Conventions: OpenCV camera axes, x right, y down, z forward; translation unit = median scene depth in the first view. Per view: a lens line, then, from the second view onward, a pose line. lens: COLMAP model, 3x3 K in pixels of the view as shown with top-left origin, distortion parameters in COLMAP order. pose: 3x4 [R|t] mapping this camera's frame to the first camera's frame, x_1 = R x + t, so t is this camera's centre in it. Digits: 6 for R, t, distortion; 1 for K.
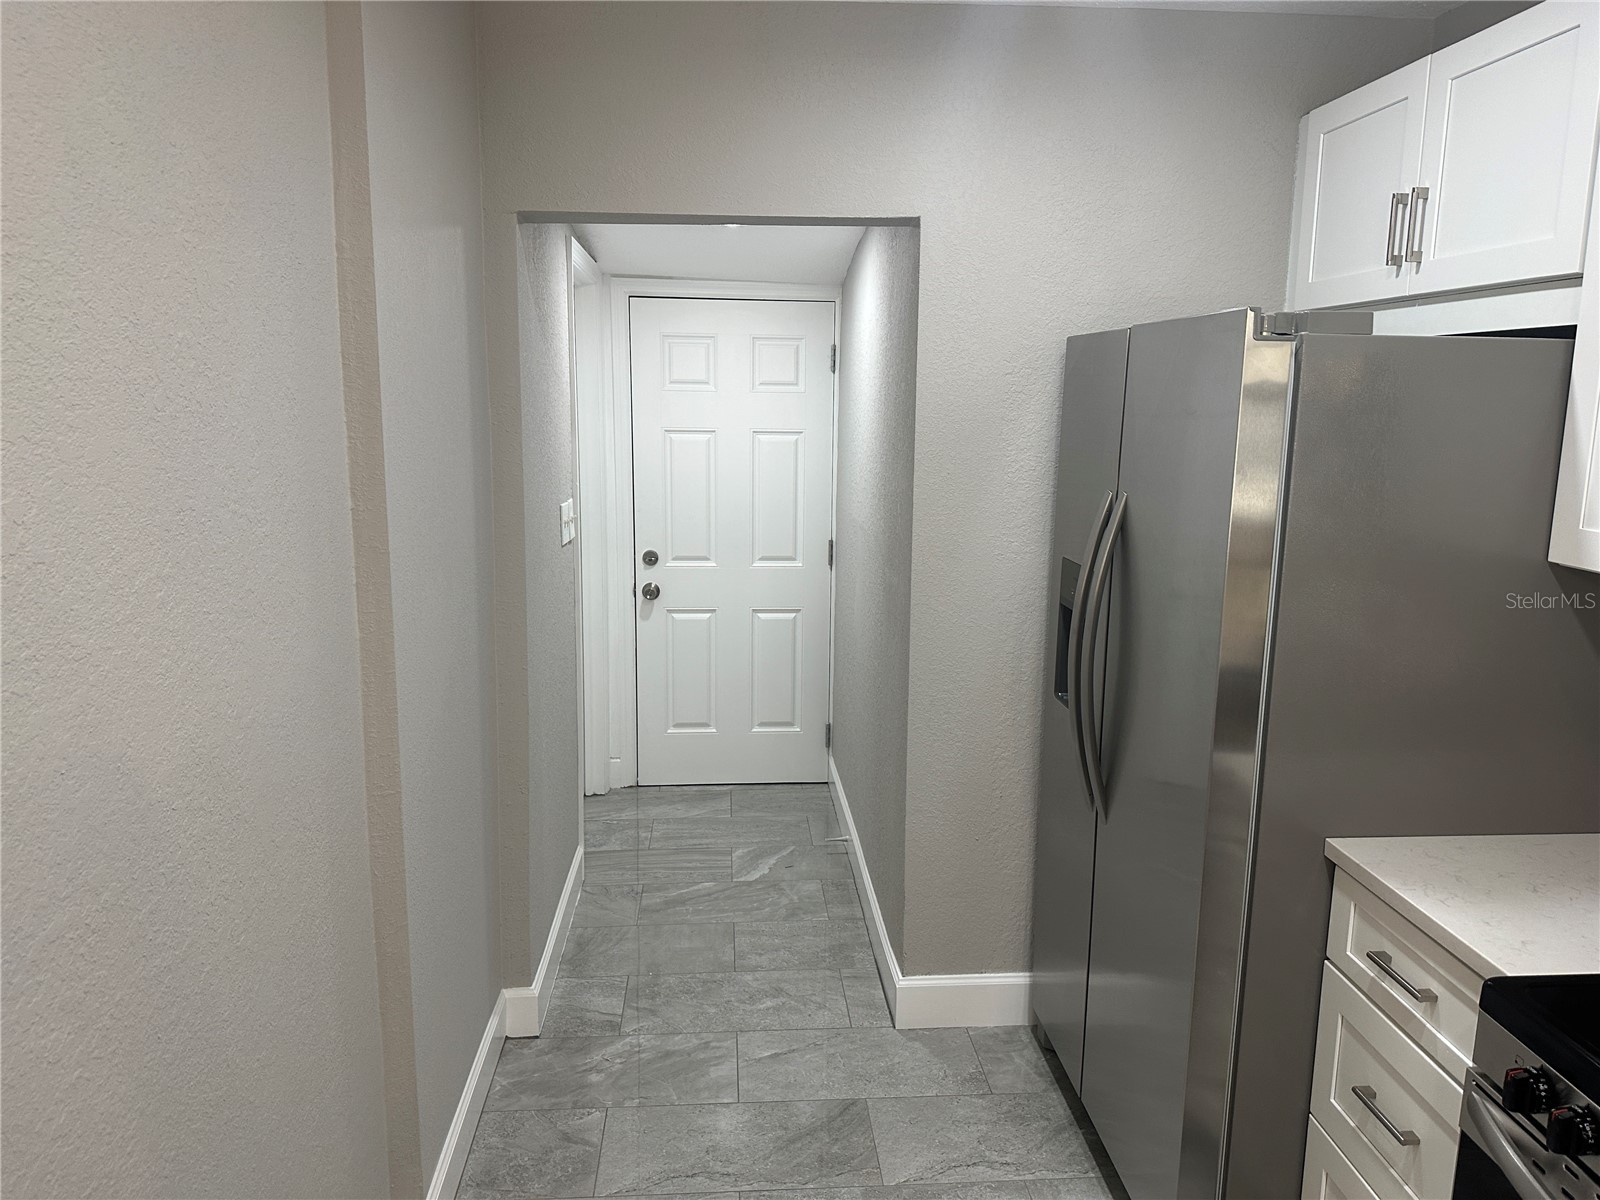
lens RADIAL K [[1127.7, 0, 807.8], [0, 1127.7, 591.0], [0, 0, 1]] dist [0.032562, -0.061954]
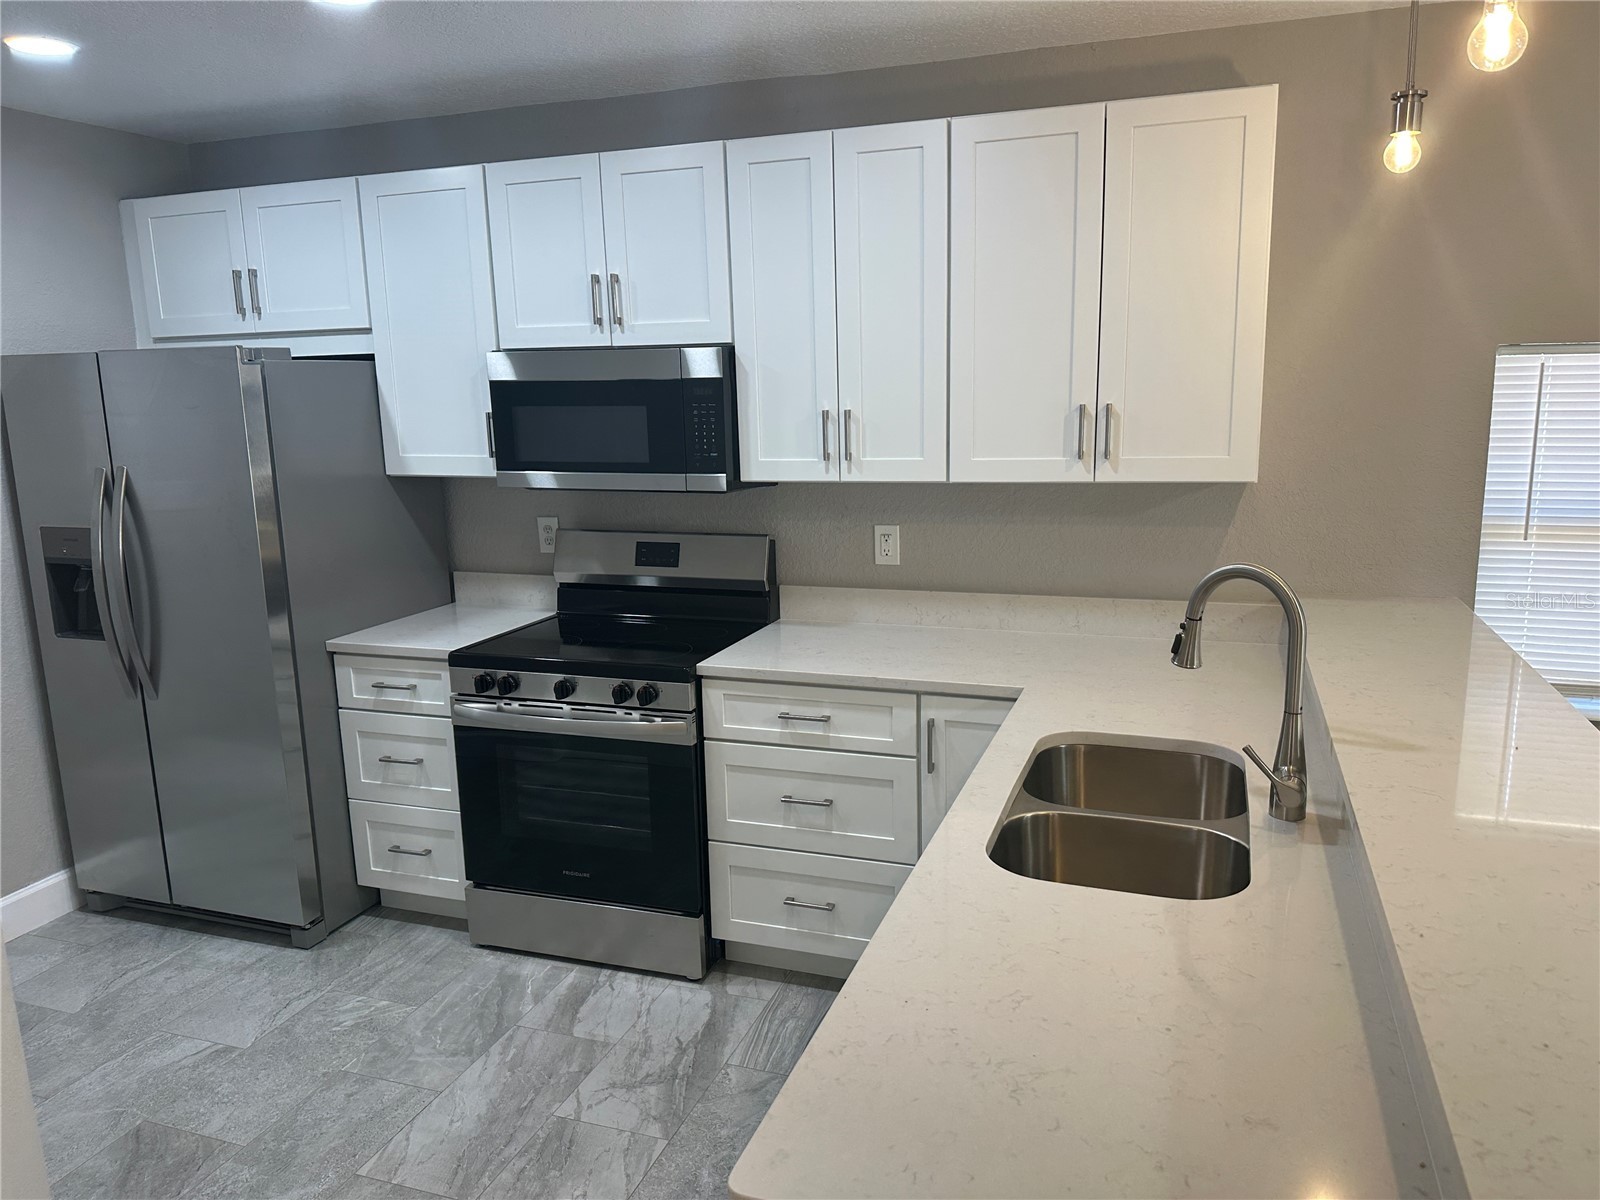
lens RADIAL K [[1127.7, 0, 802.4], [0, 1127.7, 603.0], [0, 0, 1]] dist [0.032562, -0.061954]
pose [[0.407432, -0.197757, 0.891566, -0.826733], [0.186269, 0.973745, 0.130863, 0.066255], [-0.894037, 0.112753, 0.433571, -0.460993]]
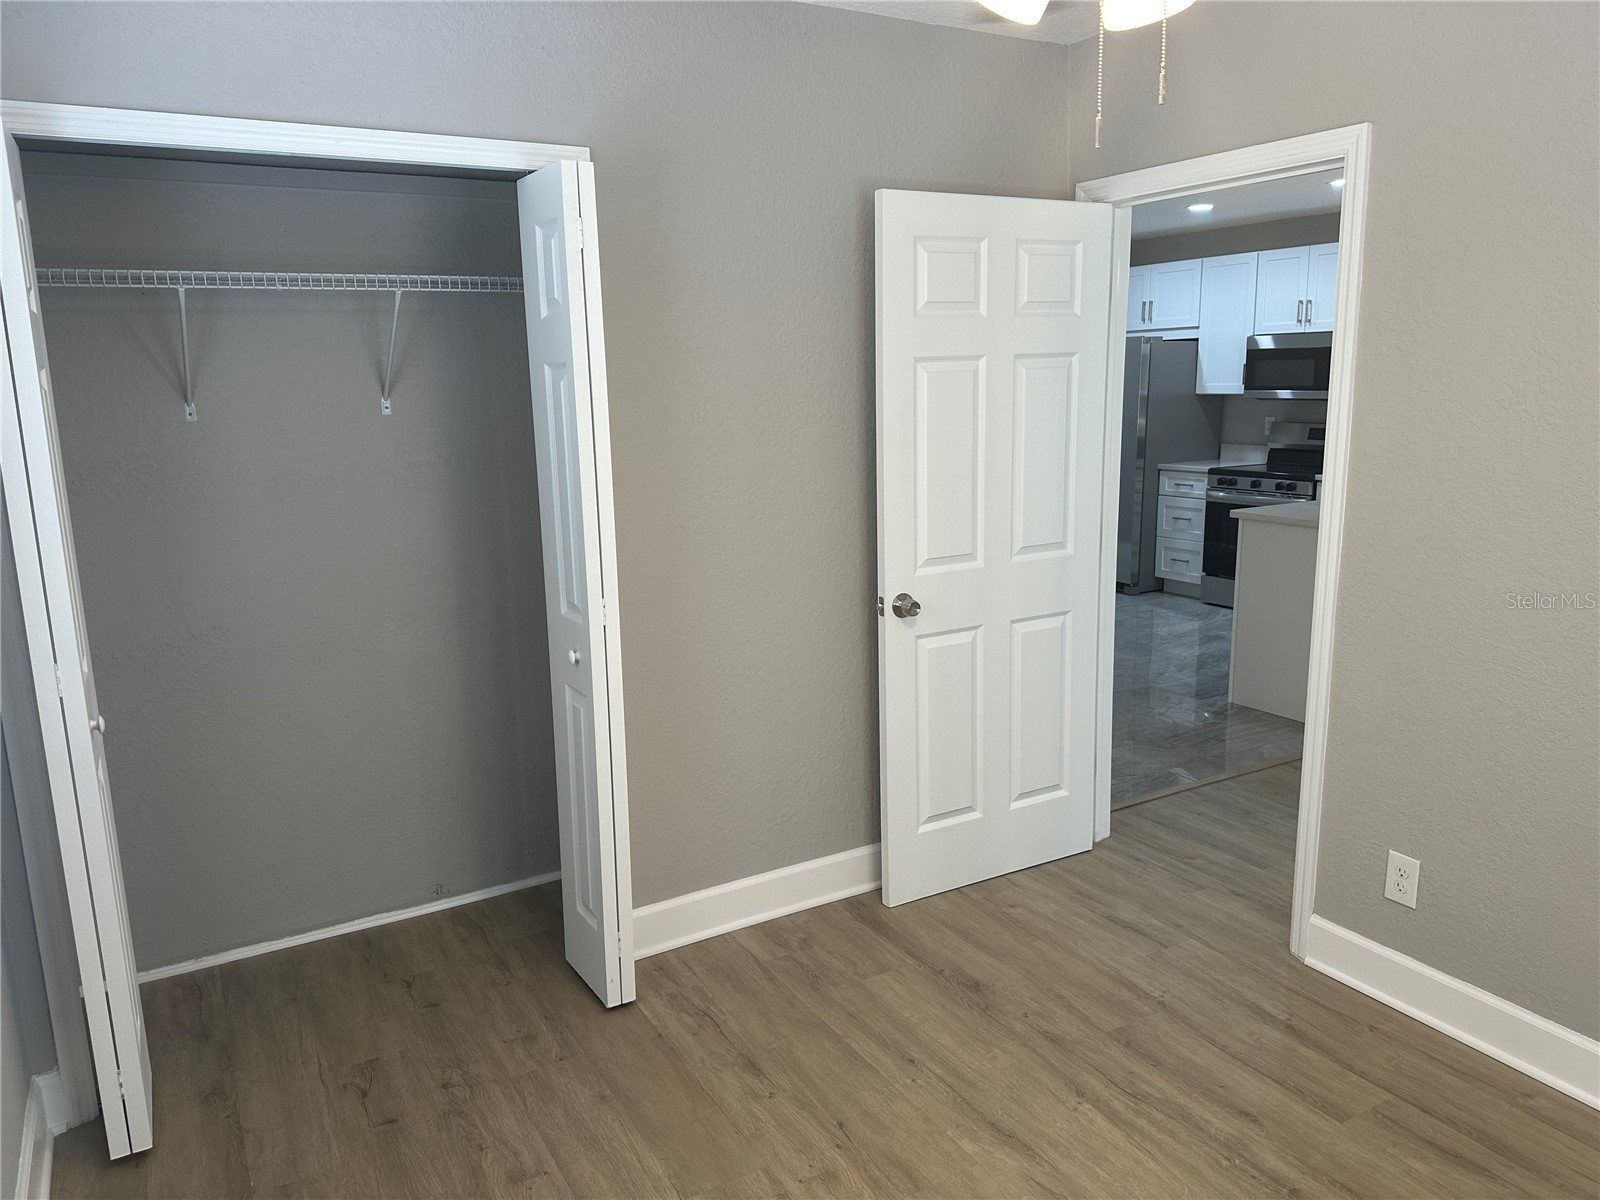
lens RADIAL K [[1127.7, 0, 786.9], [0, 1127.7, 616.6], [0, 0, 1]] dist [0.032562, -0.061954]
pose [[0.908530, -0.115294, 0.401598, -2.513441], [0.102765, 0.993310, 0.052684, 0.417437], [-0.404985, -0.006595, 0.914299, -2.246671]]
